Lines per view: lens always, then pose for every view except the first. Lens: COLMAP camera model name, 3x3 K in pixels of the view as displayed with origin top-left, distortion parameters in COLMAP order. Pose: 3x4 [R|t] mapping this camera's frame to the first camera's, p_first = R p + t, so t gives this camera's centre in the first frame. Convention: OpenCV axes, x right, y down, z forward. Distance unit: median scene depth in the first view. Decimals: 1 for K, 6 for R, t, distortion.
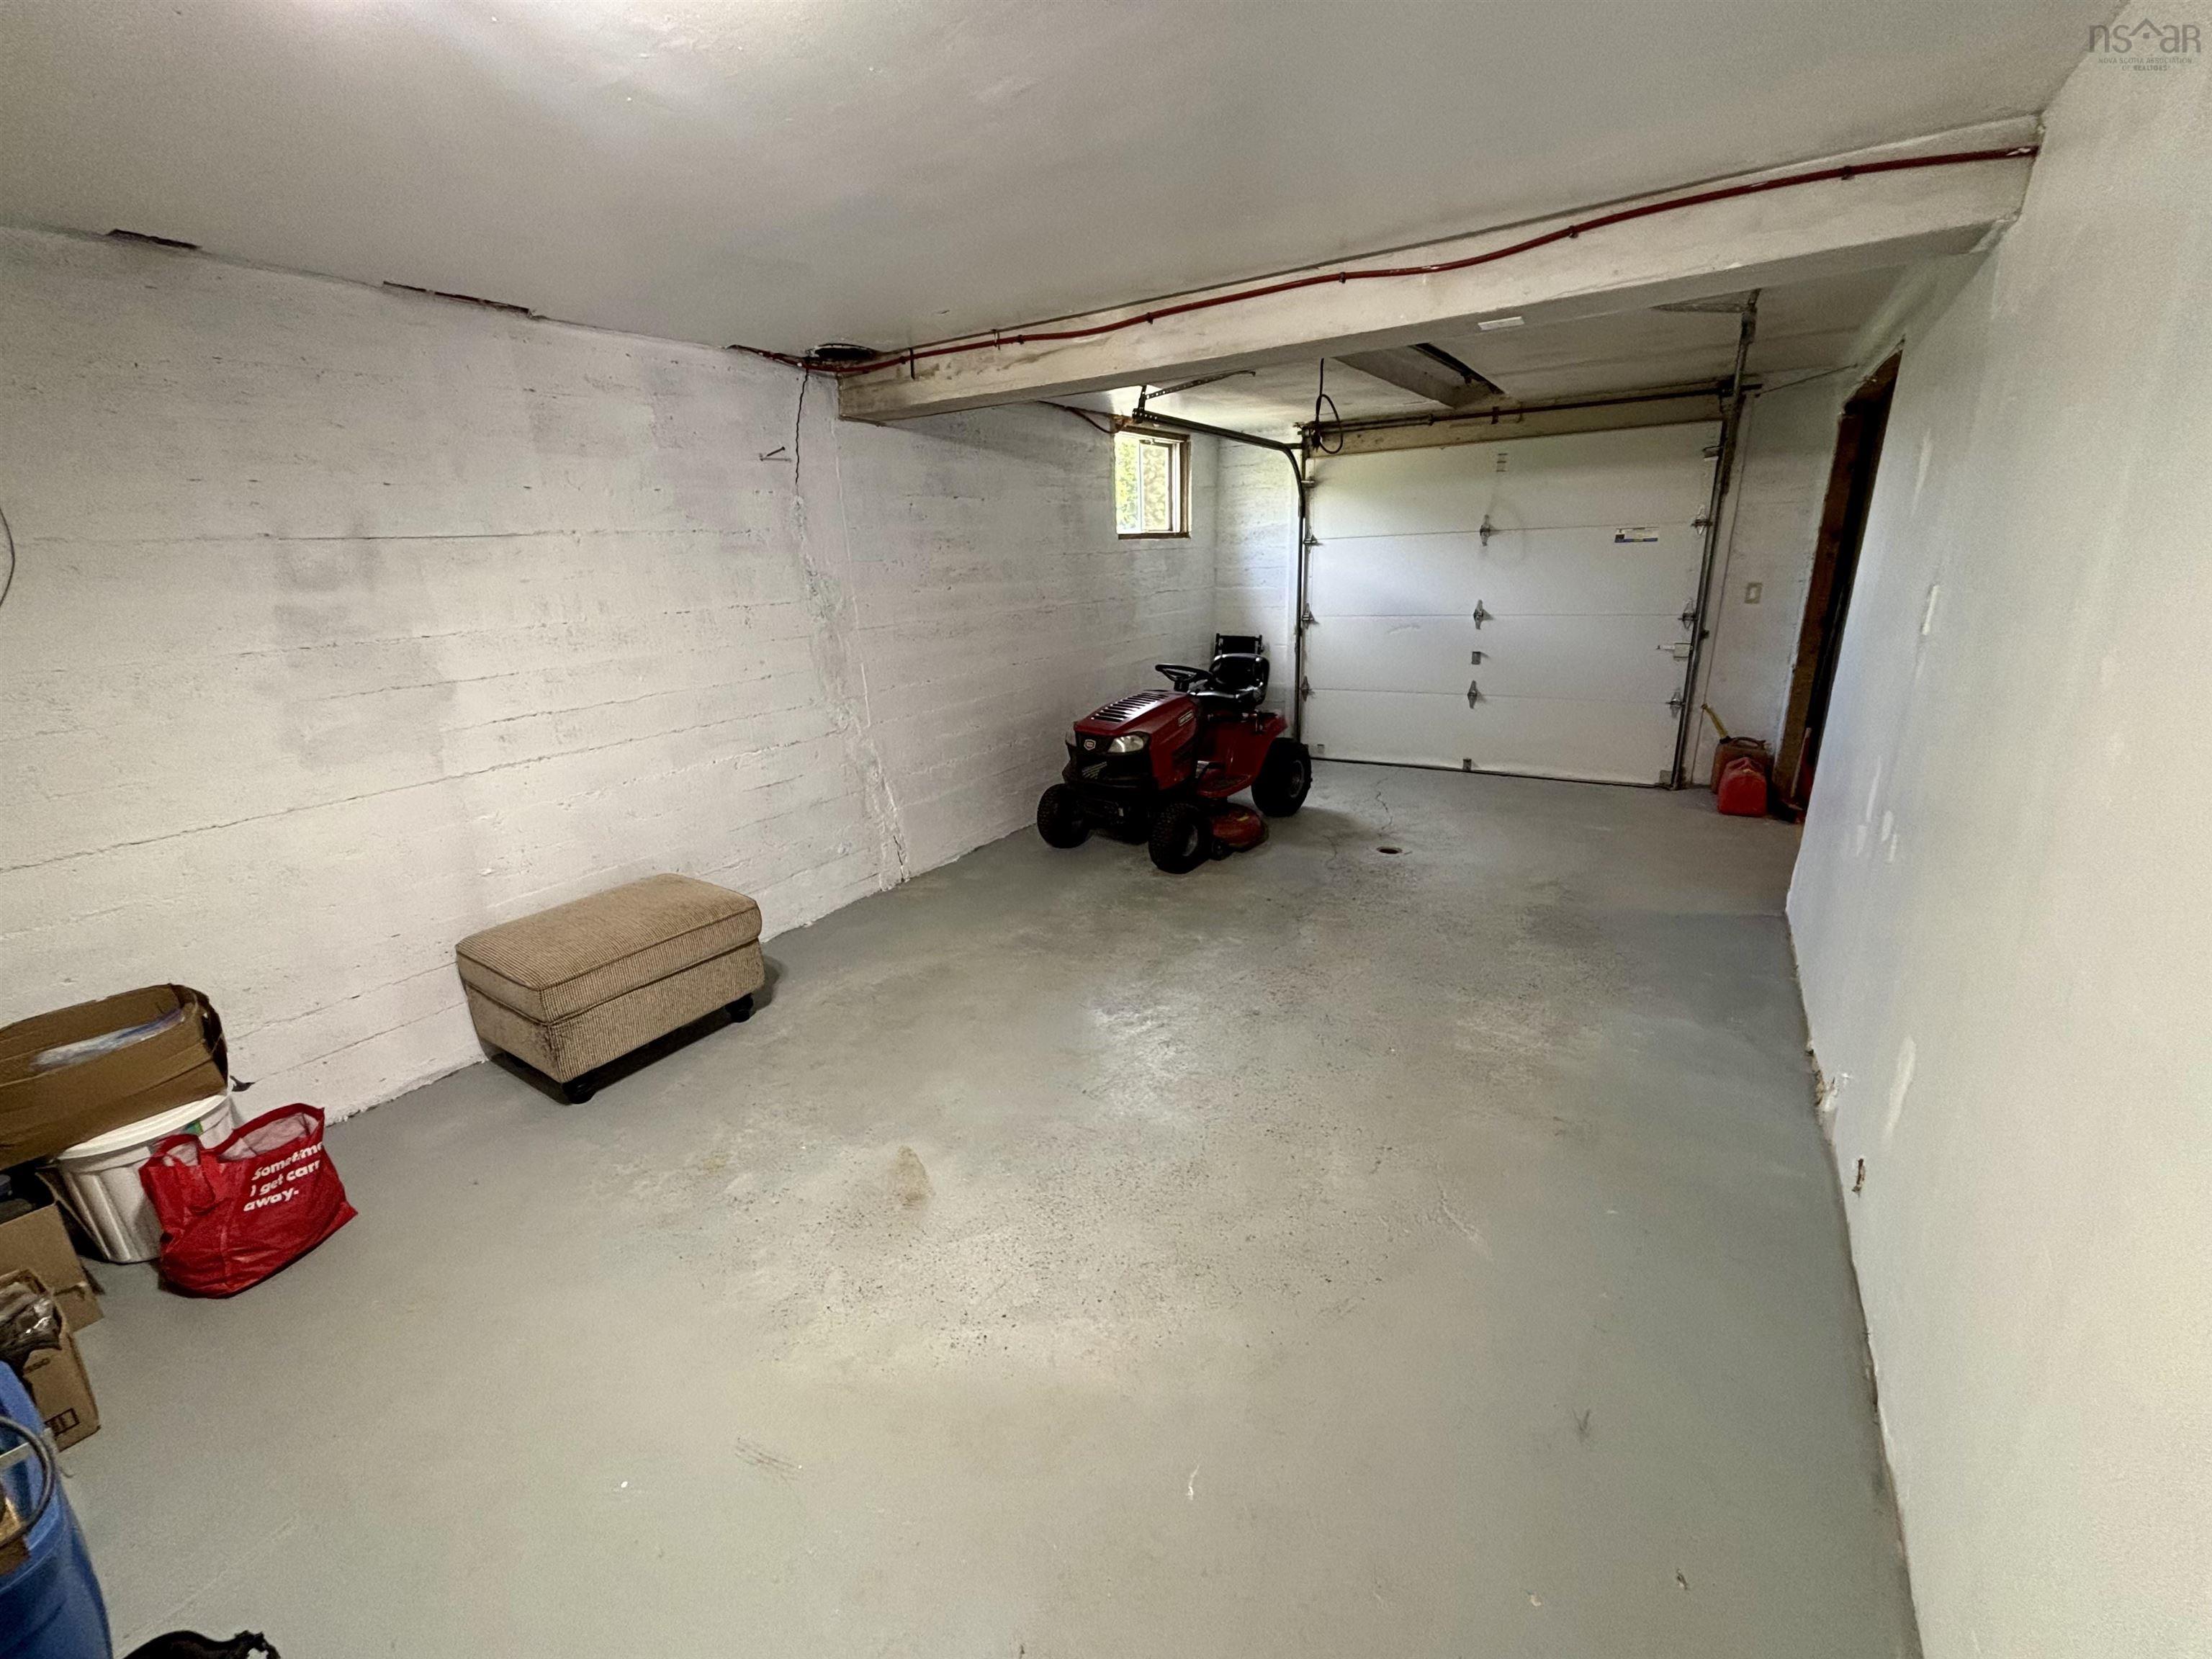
lens RADIAL K [[889.8, 0, 1100.3], [0, 889.8, 830.2], [0, 0, 1]] dist [0.001500, -0.000341]
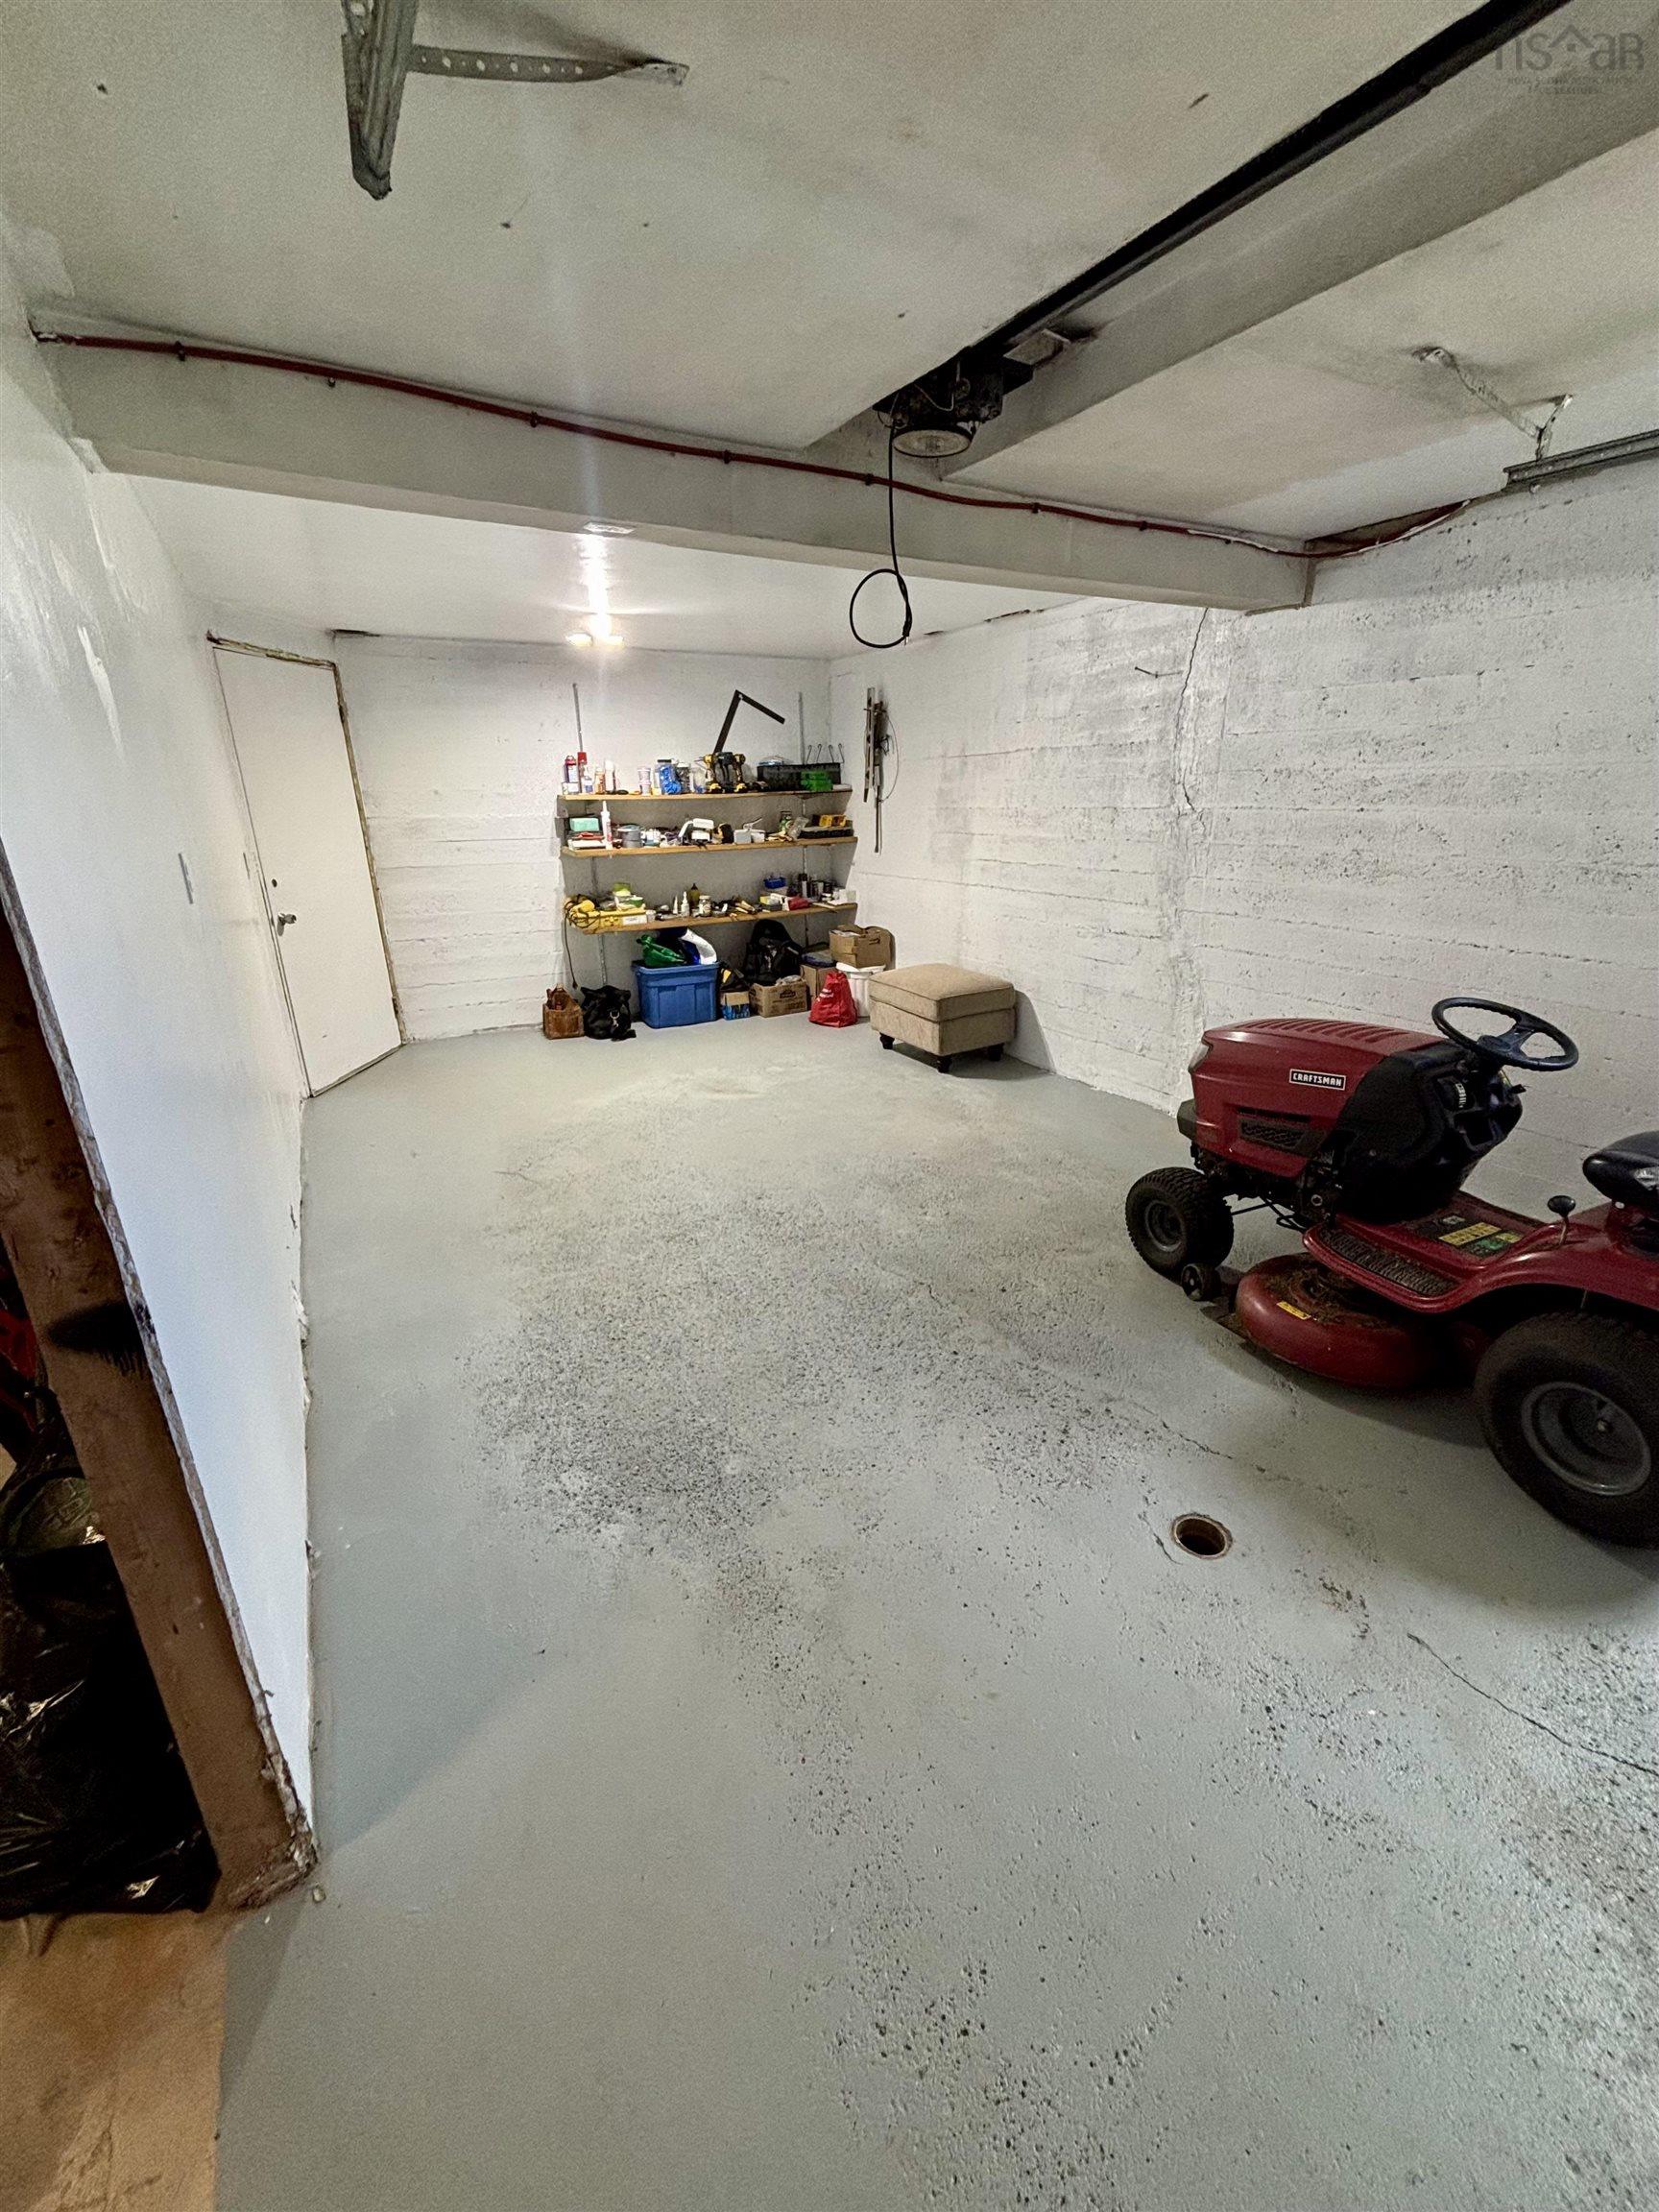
lens RADIAL K [[889.8, 0, 830.9], [0, 889.8, 1099.5], [0, 0, 1]] dist [0.001500, -0.000341]
pose [[-0.453311, 0.340009, -0.823955, 0.981276], [-0.233765, 0.846683, 0.477997, -0.442097], [0.860153, 0.409293, -0.304329, 1.314266]]
